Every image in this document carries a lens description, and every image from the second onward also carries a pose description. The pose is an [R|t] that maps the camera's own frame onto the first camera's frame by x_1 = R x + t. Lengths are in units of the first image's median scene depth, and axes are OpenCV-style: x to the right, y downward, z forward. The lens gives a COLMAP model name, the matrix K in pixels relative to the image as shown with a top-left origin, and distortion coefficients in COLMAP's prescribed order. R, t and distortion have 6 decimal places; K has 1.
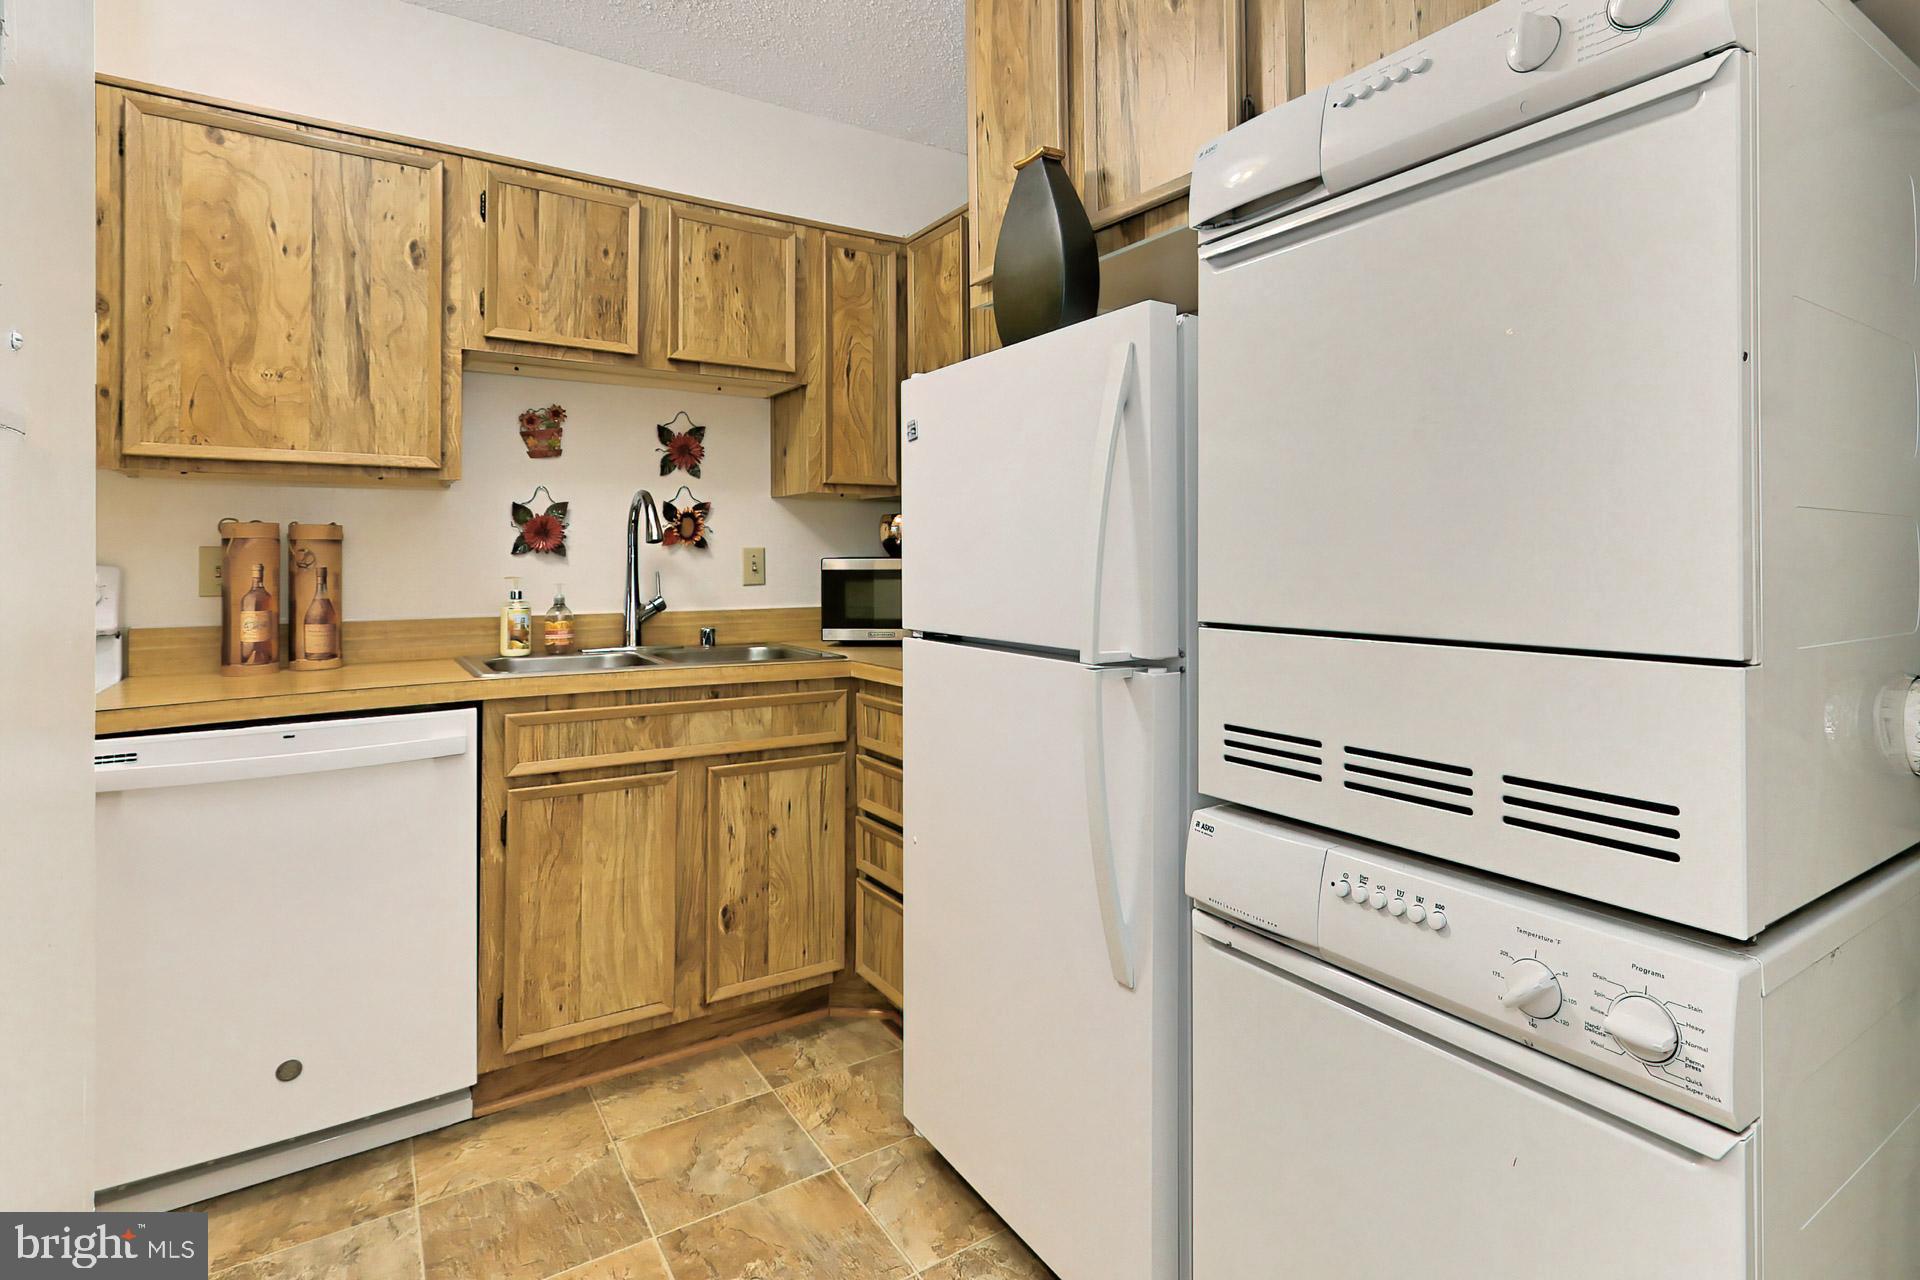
lens RADIAL K [[971.7, 0, 1024.5], [0, 971.7, 548.4], [0, 0, 1]] dist [0.000500, 0.001244]
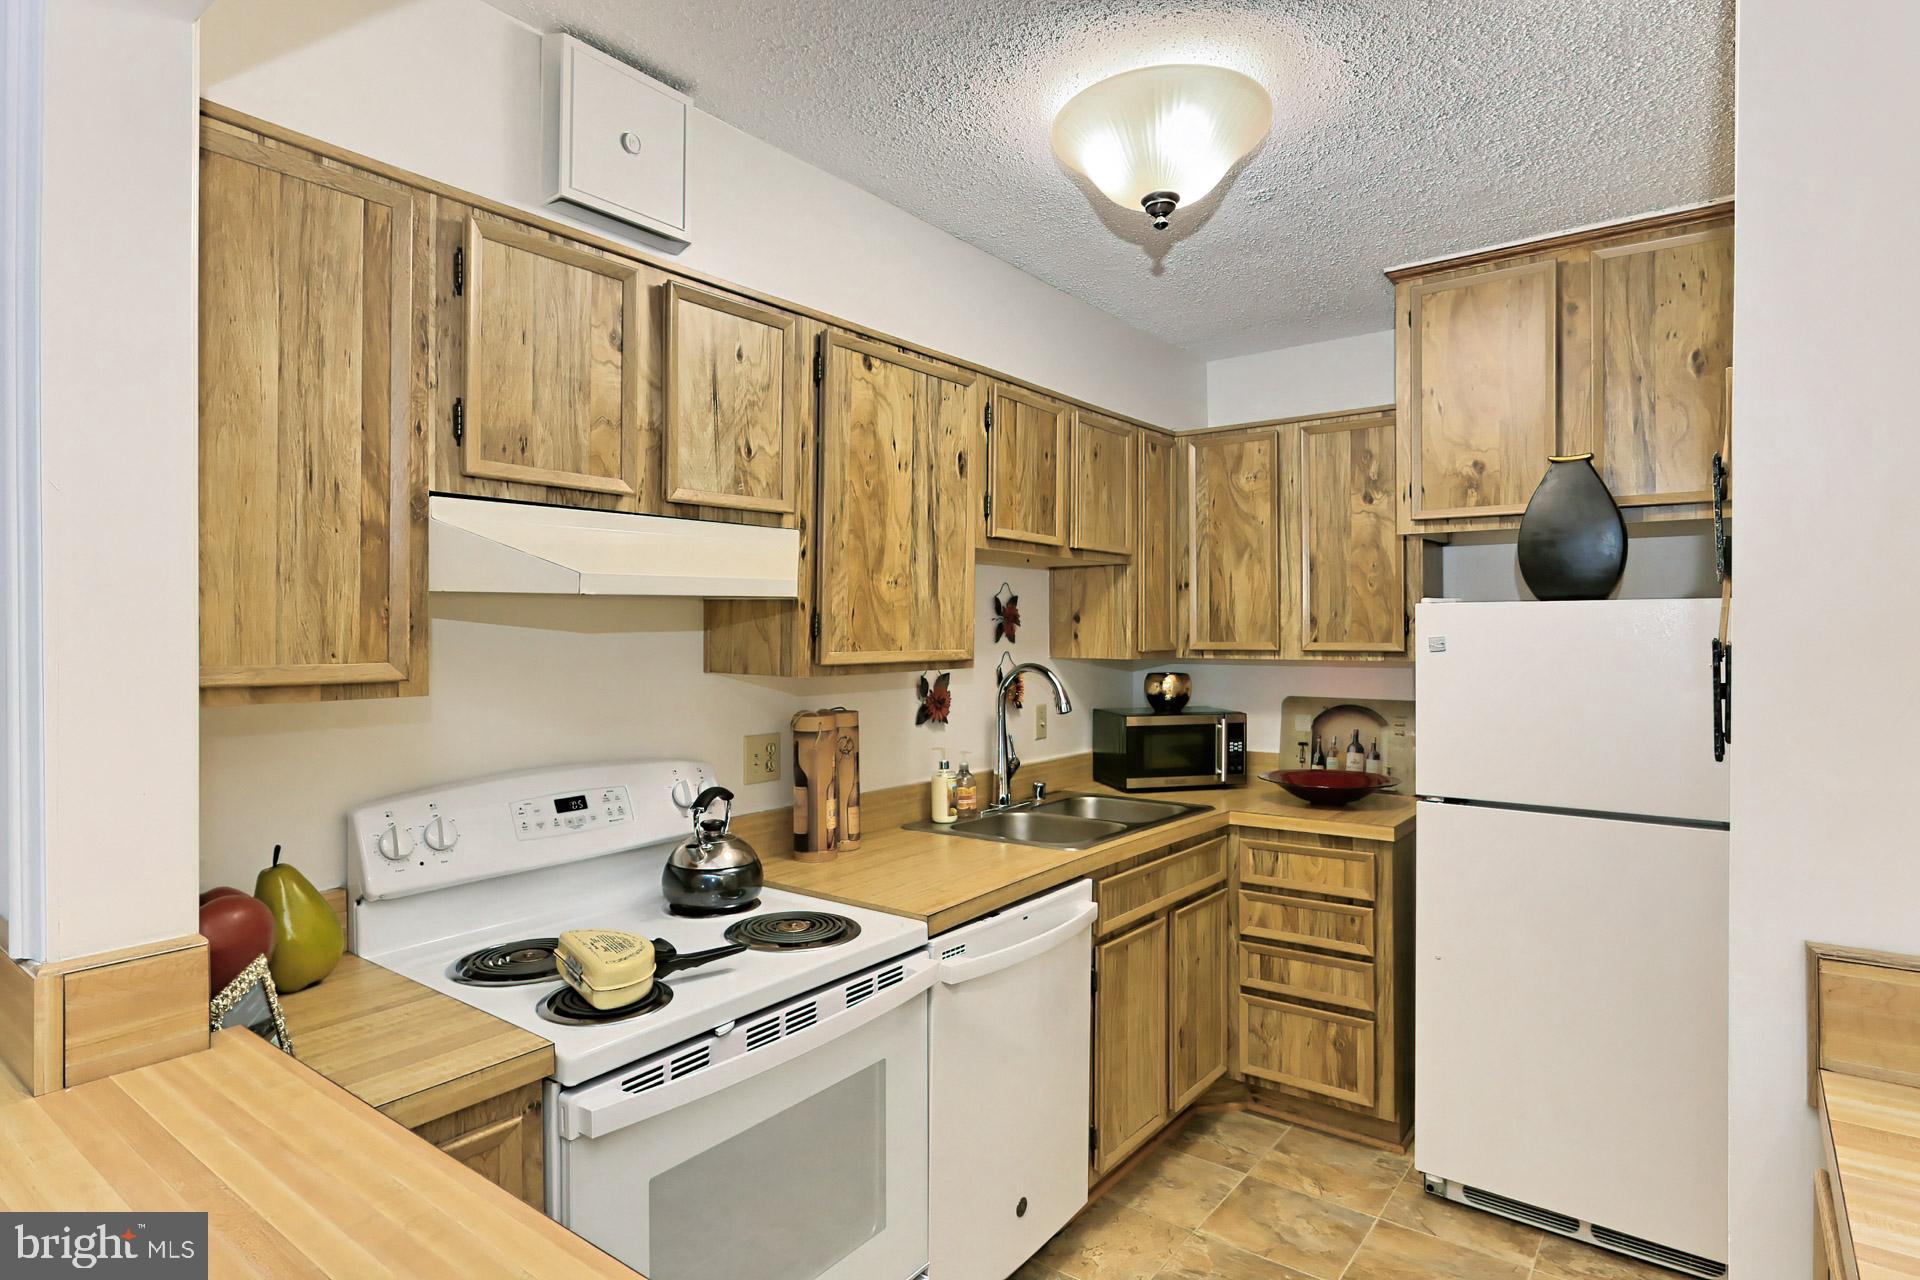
lens RADIAL K [[1037.3, 0, 928.6], [0, 1037.3, 626.8], [0, 0, 1]] dist [-0.011740, 0.002558]
pose [[0.955787, 0.003189, 0.294043, -0.997043], [-0.005092, 0.999971, 0.005706, -0.126091], [-0.294016, -0.006951, 0.955775, -0.104610]]
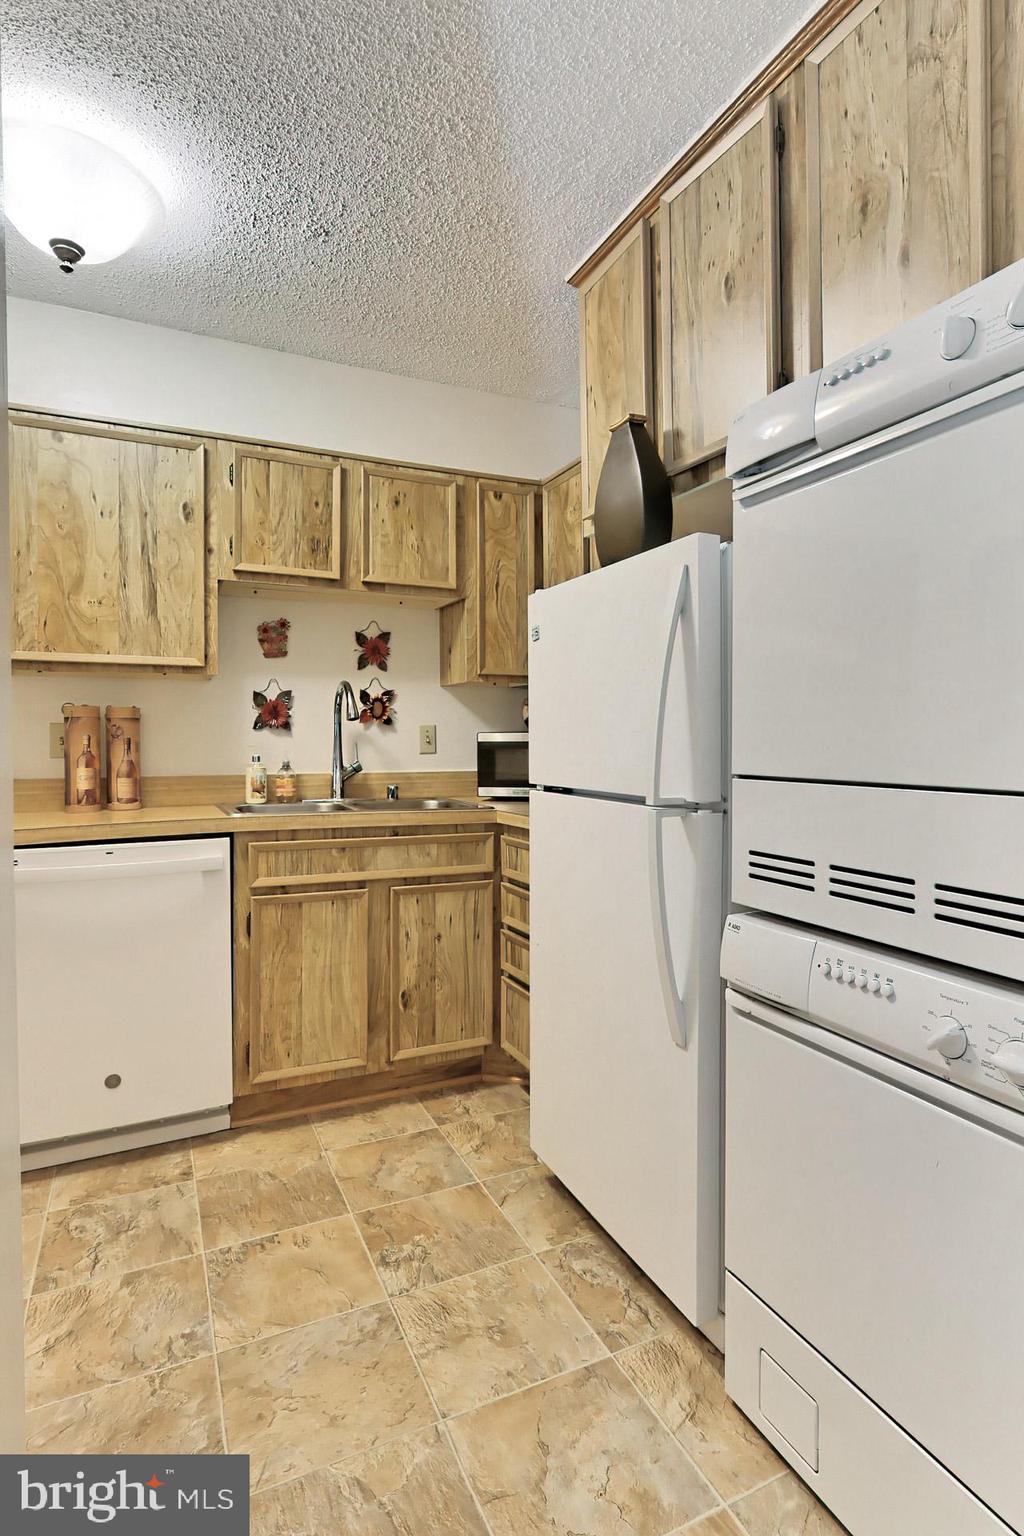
lens RADIAL K [[819.7, 0, 542.8], [0, 819.7, 746.8], [0, 0, 1]] dist [-0.011301, 0.005333]
pose [[0.988889, 0.002510, -0.148636, 0.050857], [0.000613, 0.999780, 0.020959, 0.007952], [0.148656, -0.020817, 0.988670, -0.084589]]
